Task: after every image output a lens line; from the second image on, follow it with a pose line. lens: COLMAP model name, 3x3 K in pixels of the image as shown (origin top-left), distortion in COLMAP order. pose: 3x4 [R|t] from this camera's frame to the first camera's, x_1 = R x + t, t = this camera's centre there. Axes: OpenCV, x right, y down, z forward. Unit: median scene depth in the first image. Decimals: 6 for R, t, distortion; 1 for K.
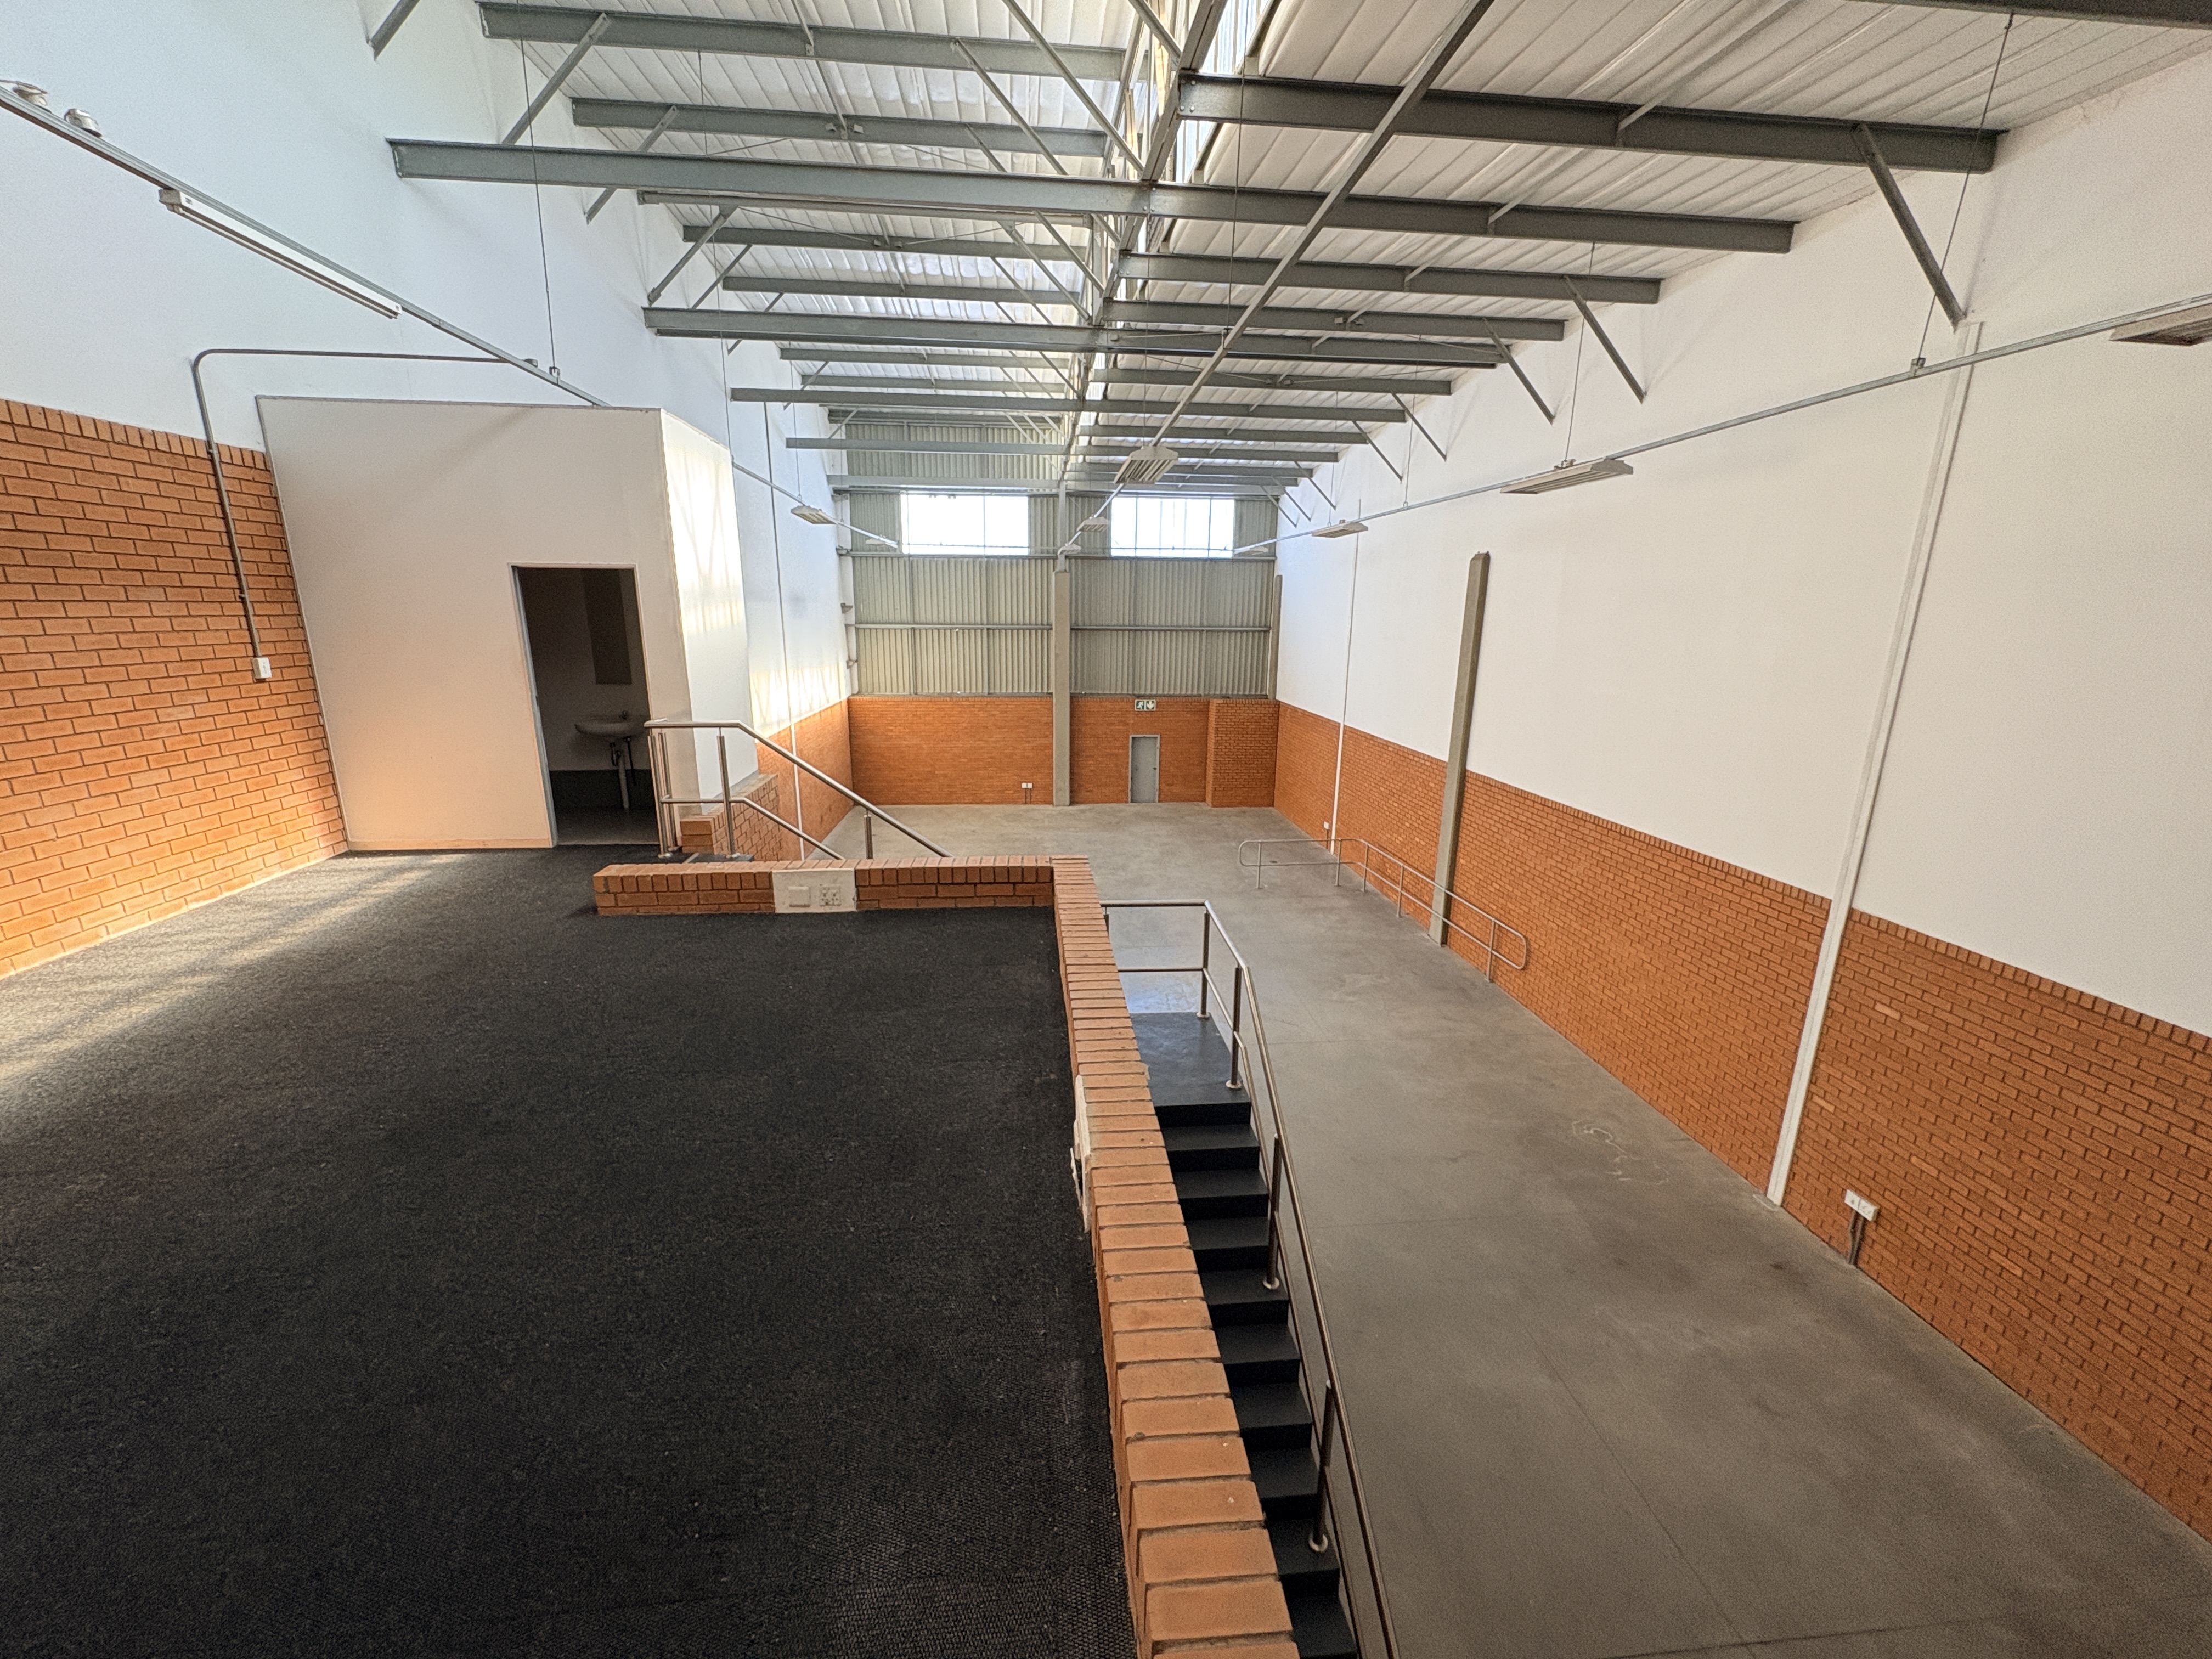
lens RADIAL K [[879.4, 0, 1103.5], [0, 879.4, 832.2], [0, 0, 1]] dist [-0.000915, 0.000598]
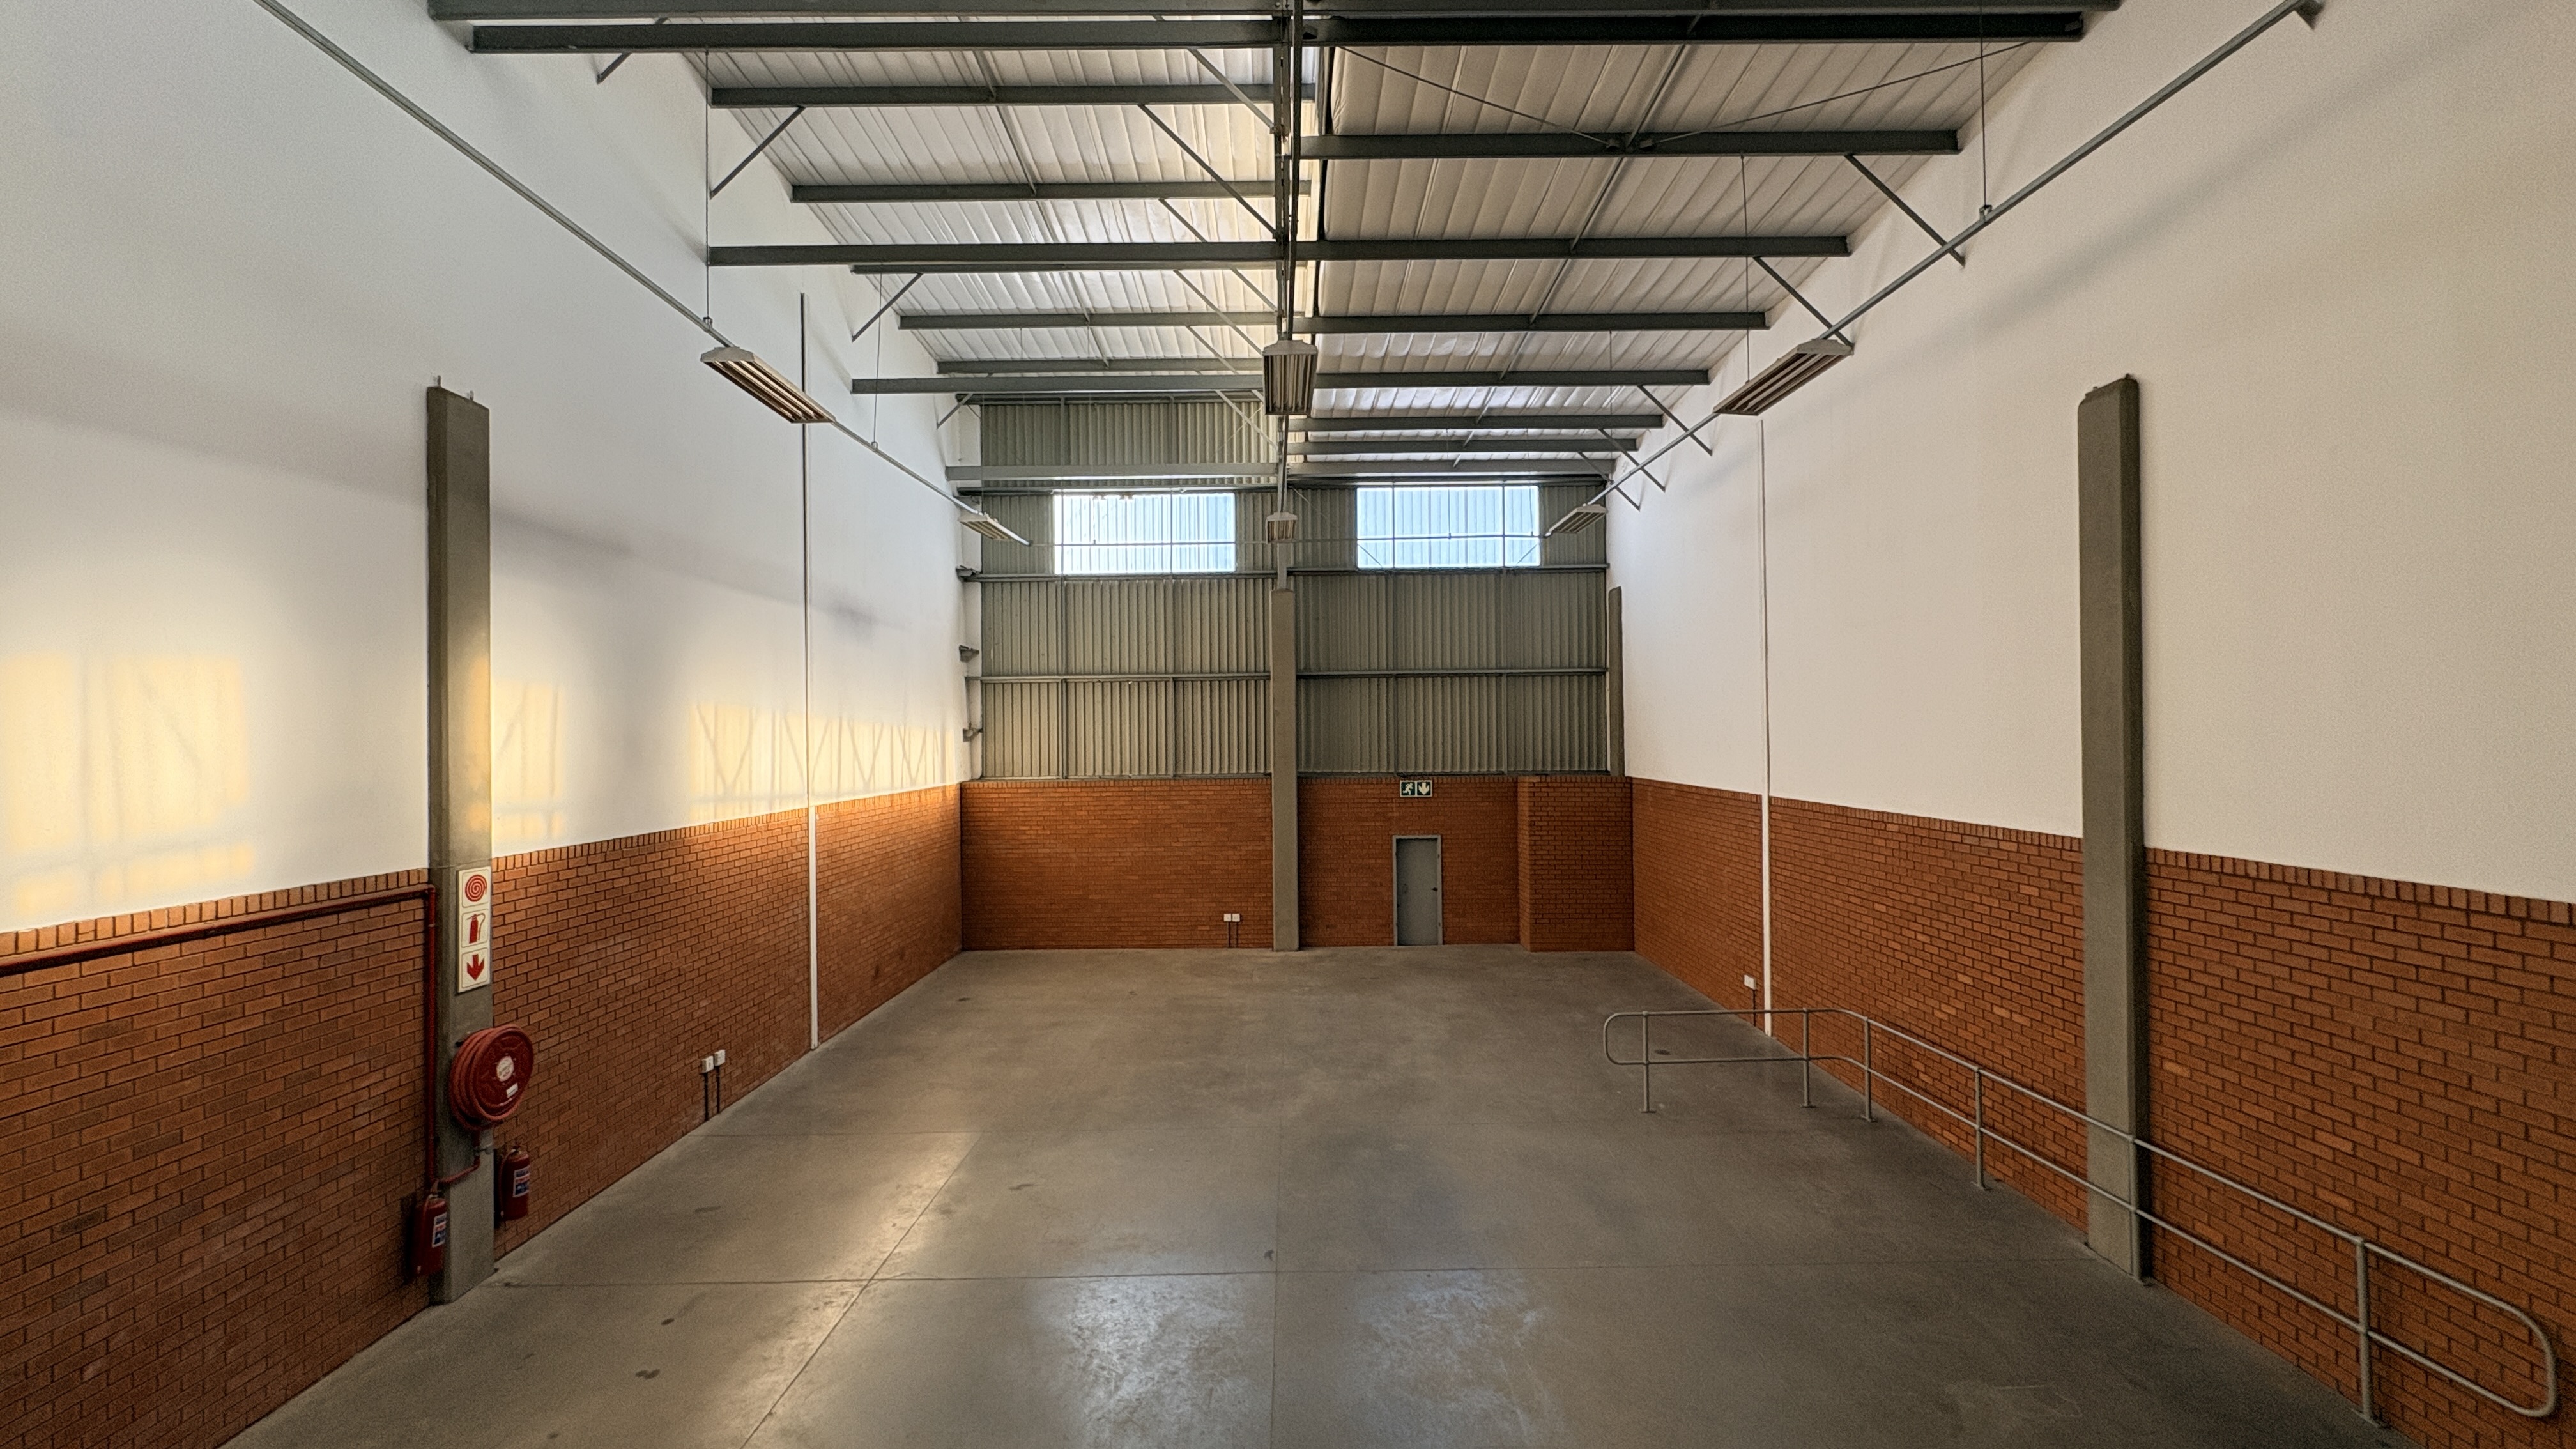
lens RADIAL K [[1024.6, 0, 1283.1], [0, 1024.6, 726.9], [0, 0, 1]] dist [-0.001125, 0.000046]
pose [[0.995717, -0.022612, -0.089649, 0.033295], [-0.000570, 0.968111, -0.250521, -0.002177], [0.092455, 0.249499, 0.963951, 0.454664]]
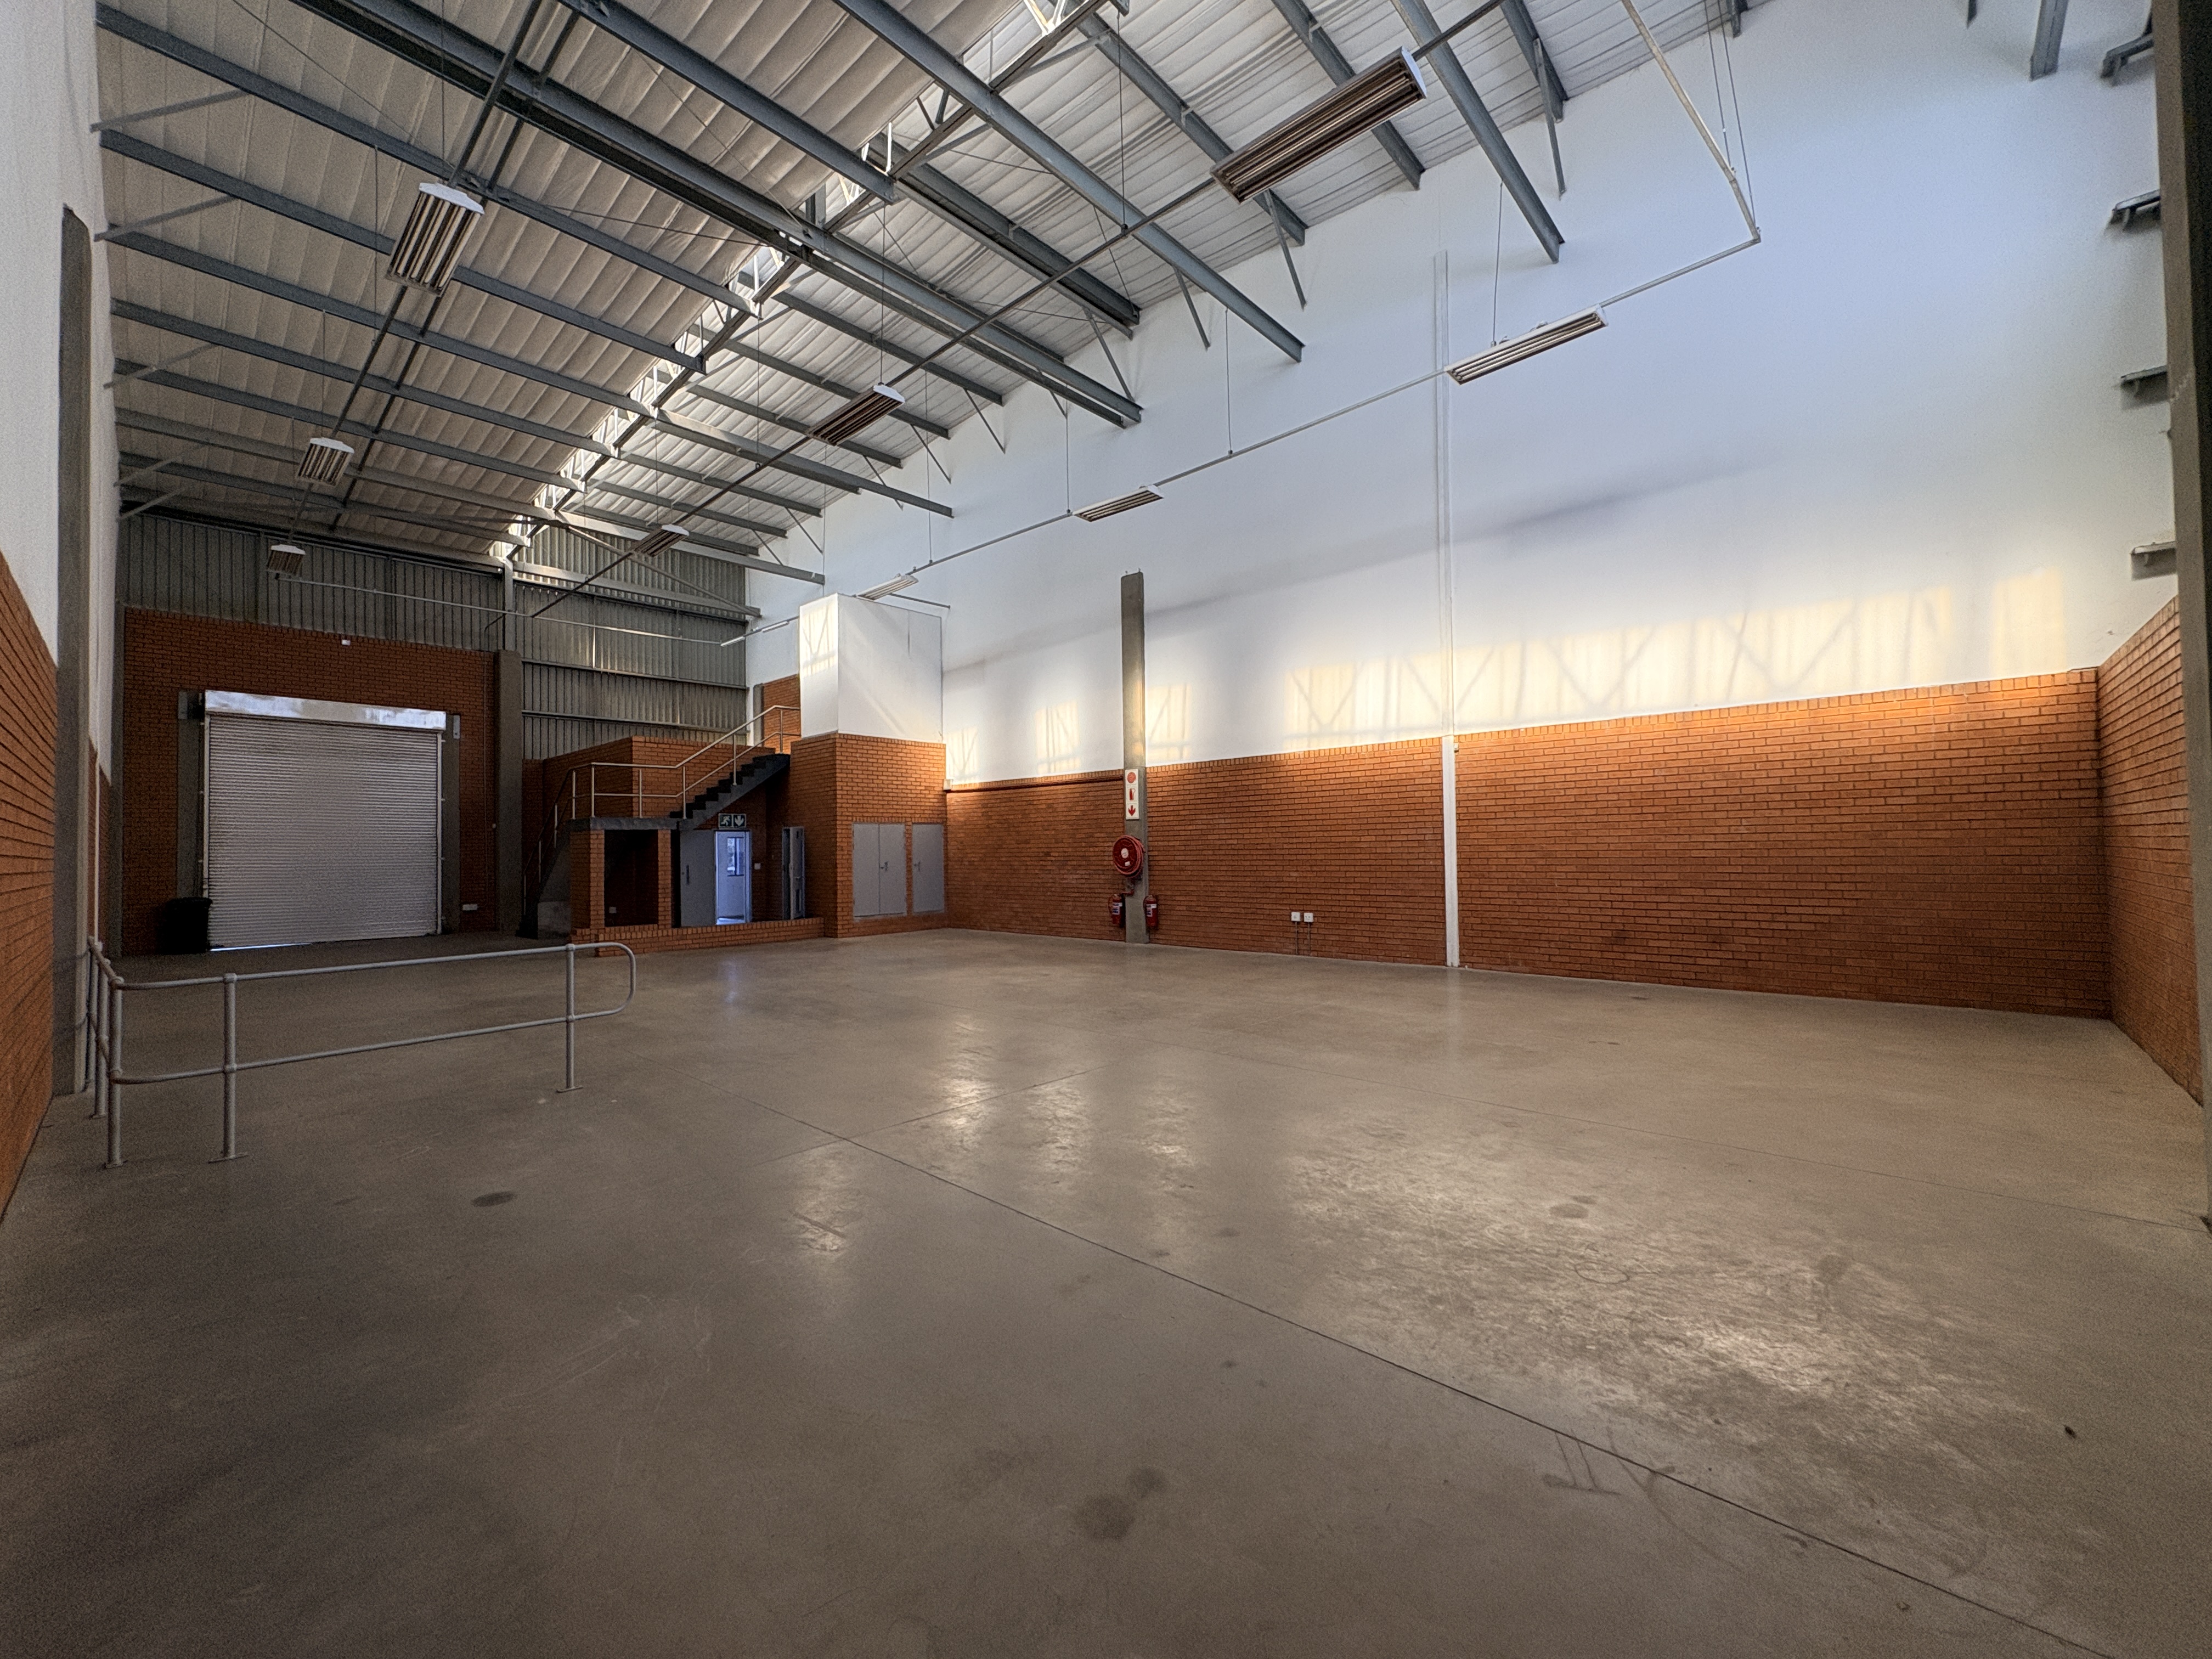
lens RADIAL K [[879.4, 0, 1103.3], [0, 879.4, 831.1], [0, 0, 1]] dist [-0.000915, 0.000598]
pose [[-0.744077, -0.013147, -0.667964, 0.313984], [-0.157565, 0.975057, 0.156327, -0.150569], [0.649248, 0.221567, -0.727589, 1.701670]]
